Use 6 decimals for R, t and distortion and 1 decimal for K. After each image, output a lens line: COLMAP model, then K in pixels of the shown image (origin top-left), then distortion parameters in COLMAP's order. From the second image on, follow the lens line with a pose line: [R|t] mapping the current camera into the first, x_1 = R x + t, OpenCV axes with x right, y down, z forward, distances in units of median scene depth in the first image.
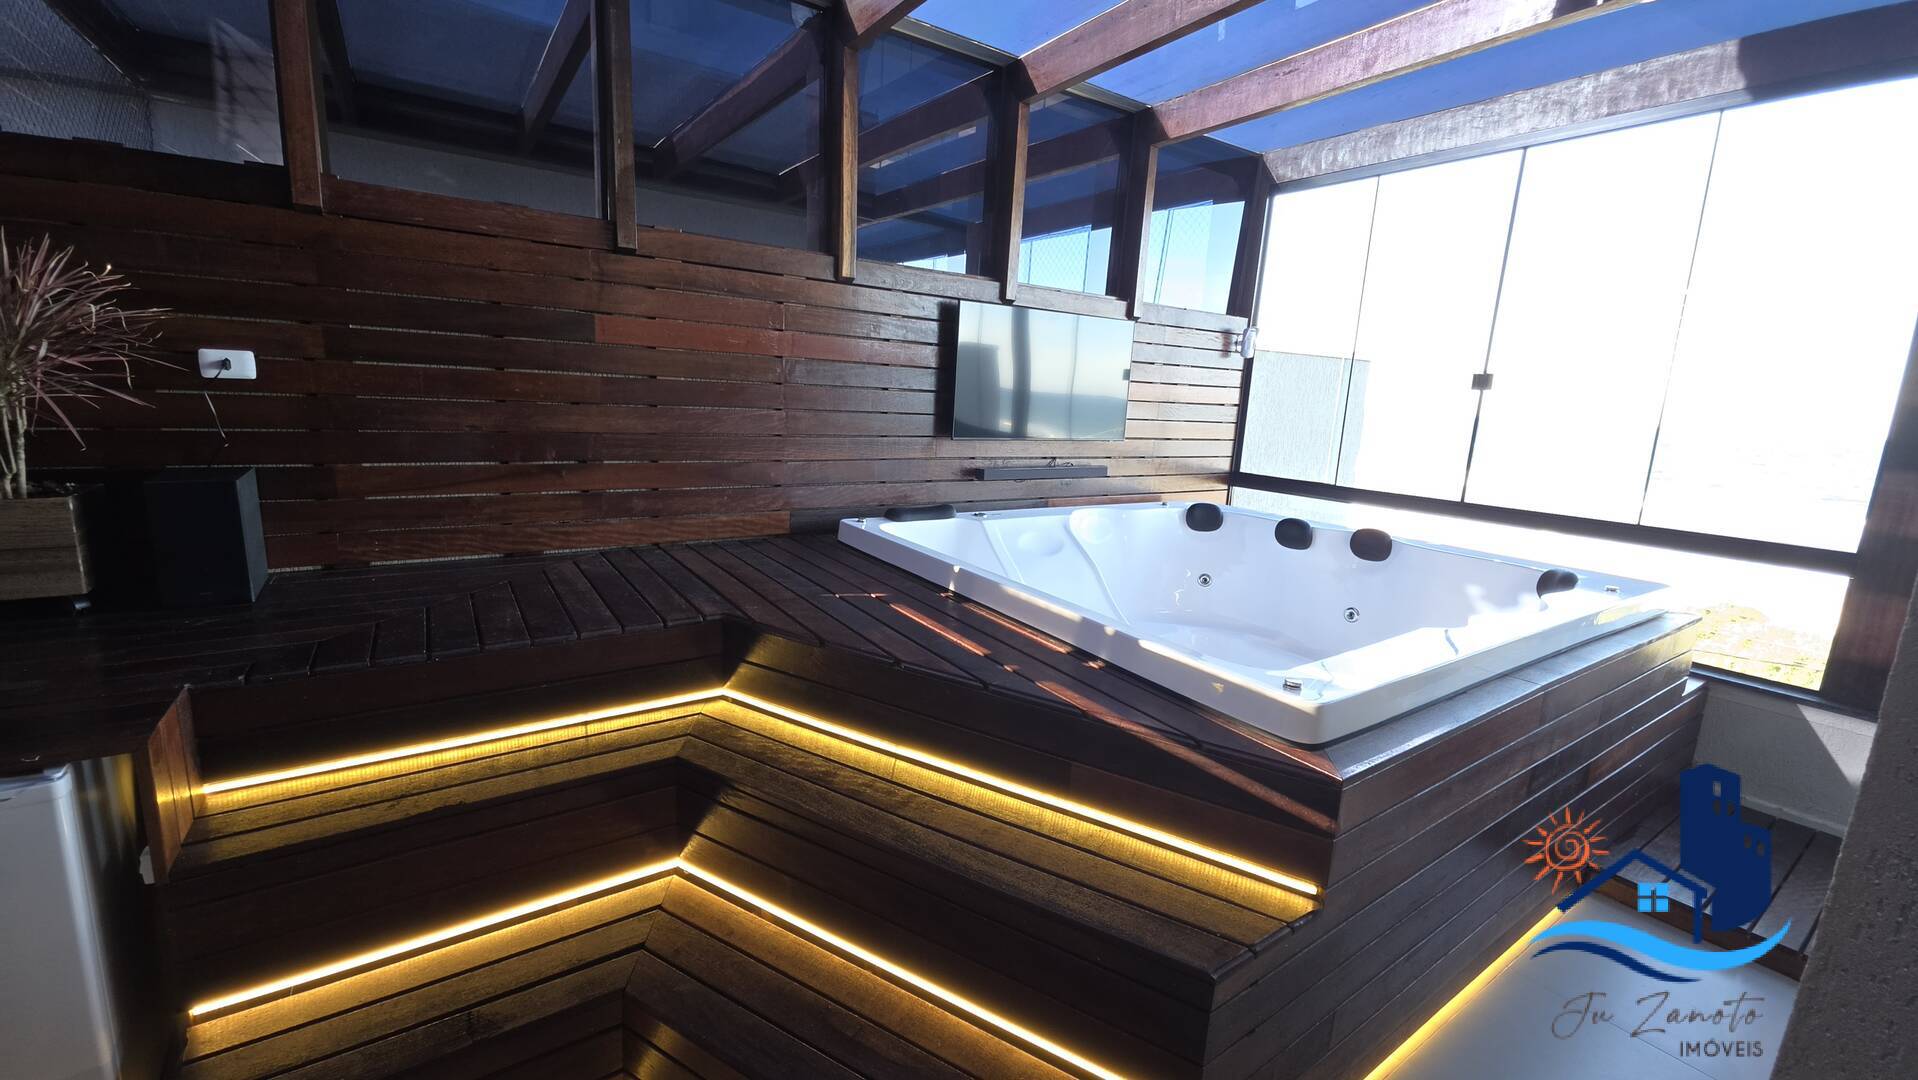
lens RADIAL K [[762.8, 0, 955.1], [0, 762.8, 532.2], [0, 0, 1]] dist [0.010905, -0.006762]
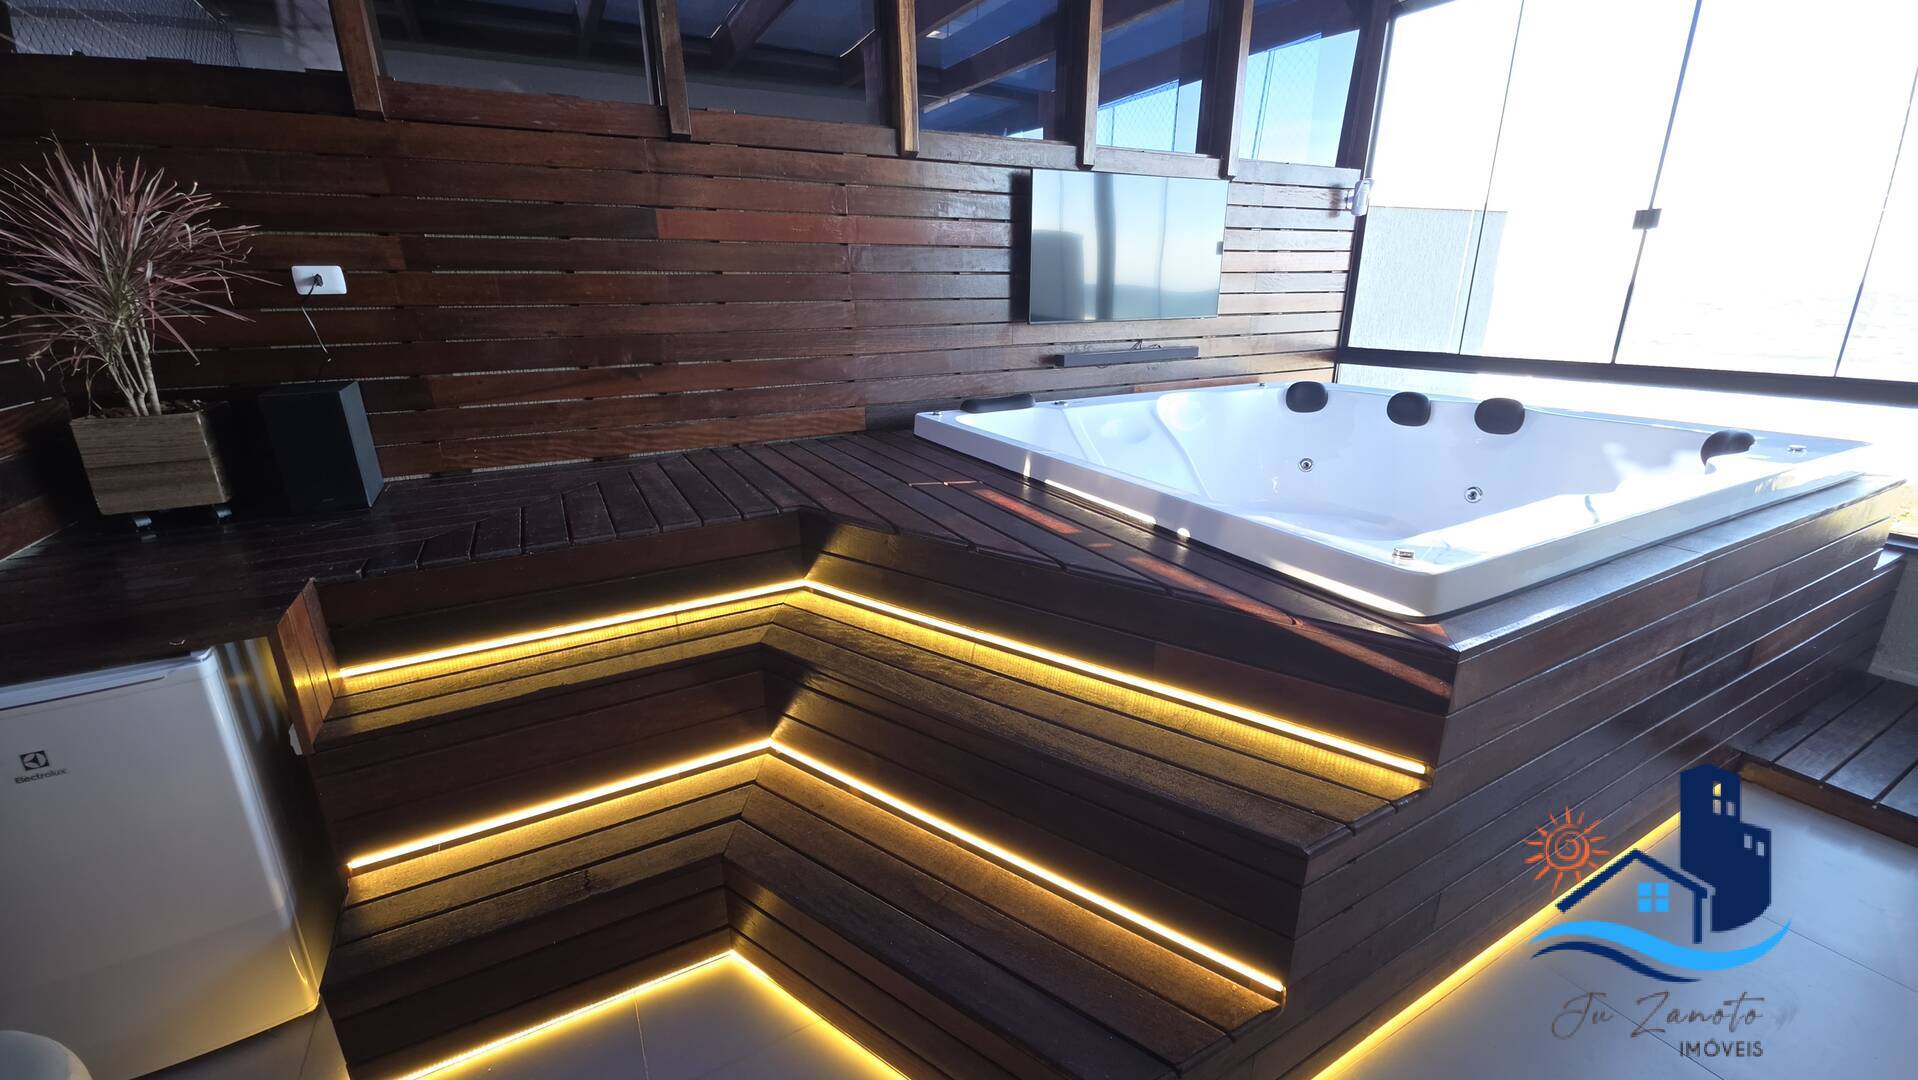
lens RADIAL K [[762.8, 0, 956.2], [0, 762.8, 532.2], [0, 0, 1]] dist [0.010905, -0.006762]
pose [[0.992797, -0.027764, -0.116550, 0.011999], [0.041455, 0.992297, 0.116738, 0.025738], [0.112411, -0.120729, 0.986300, 0.027470]]
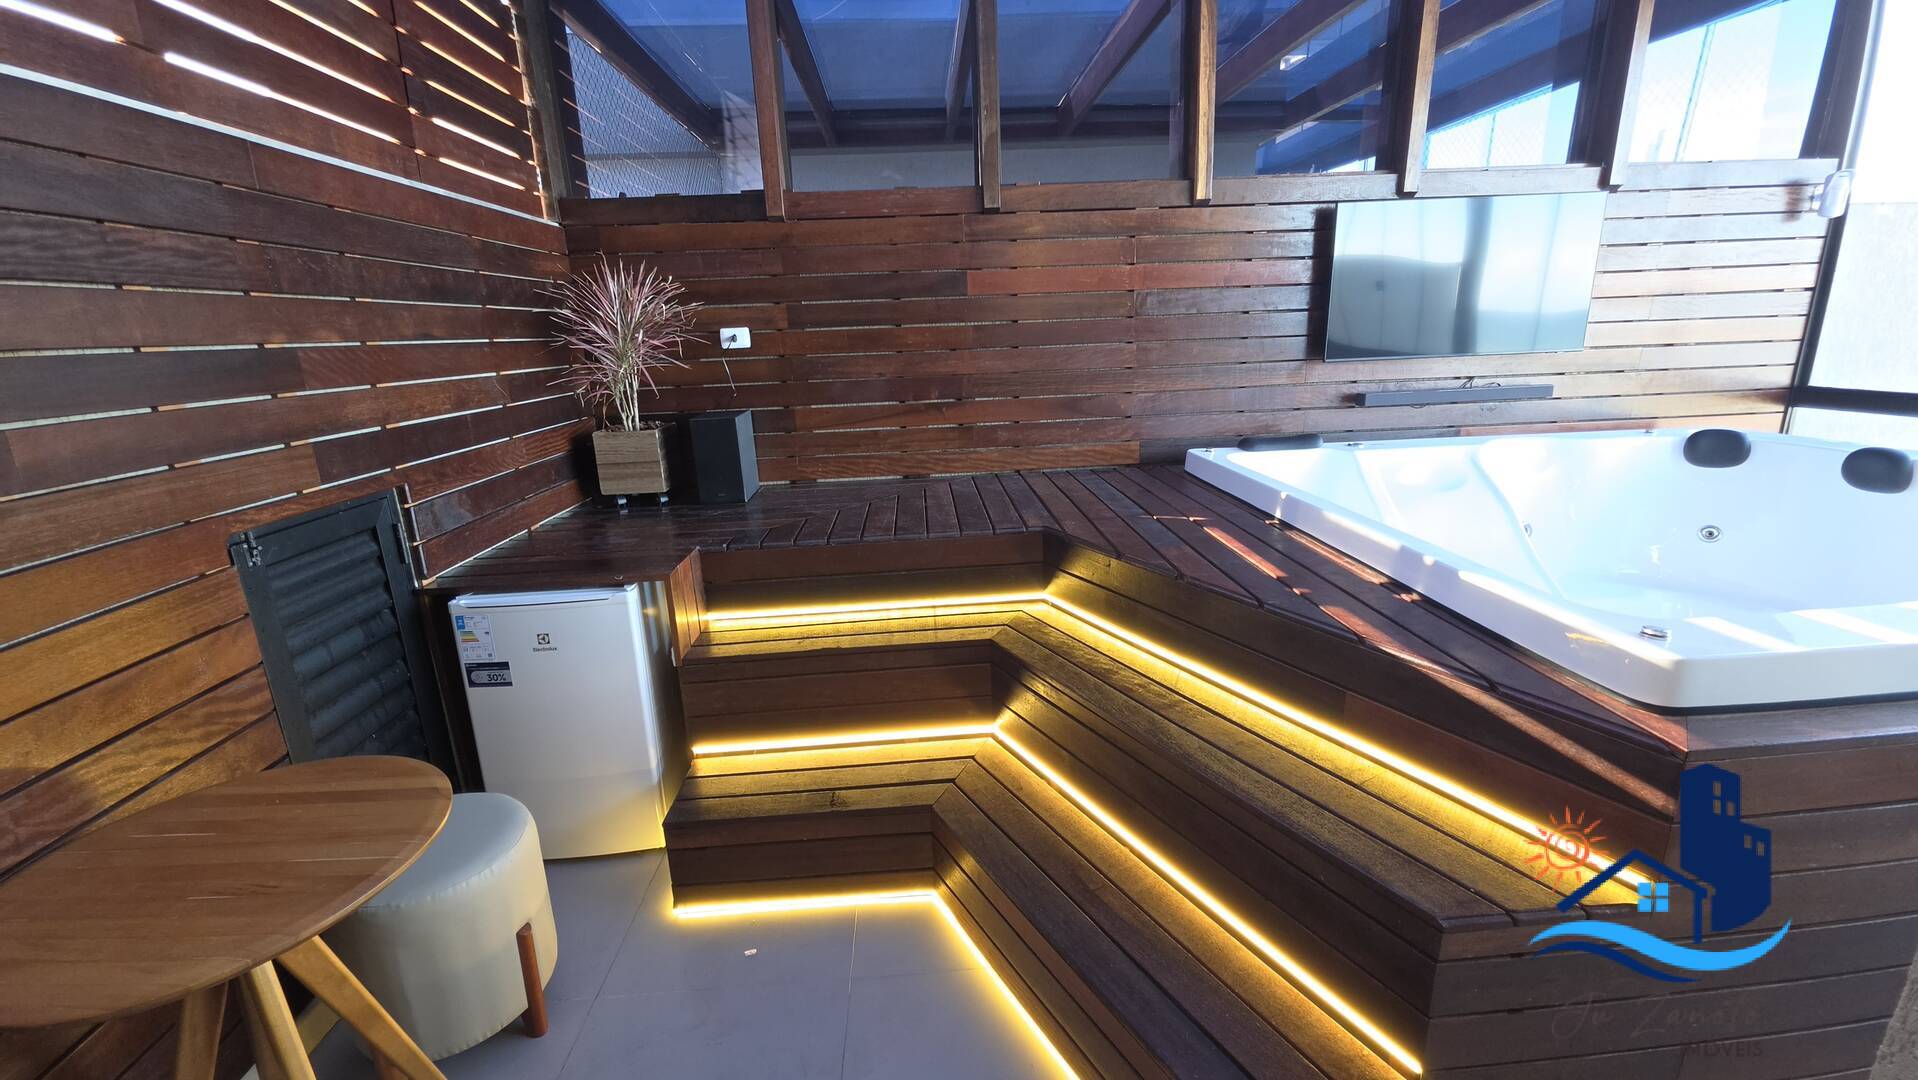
lens RADIAL K [[762.8, 0, 956.2], [0, 762.8, 531.4], [0, 0, 1]] dist [0.010905, -0.006762]
pose [[0.852739, 0.048904, -0.520042, 0.132014], [-0.014734, 0.997463, 0.069640, 0.028962], [0.522129, -0.051723, 0.851297, -0.019942]]
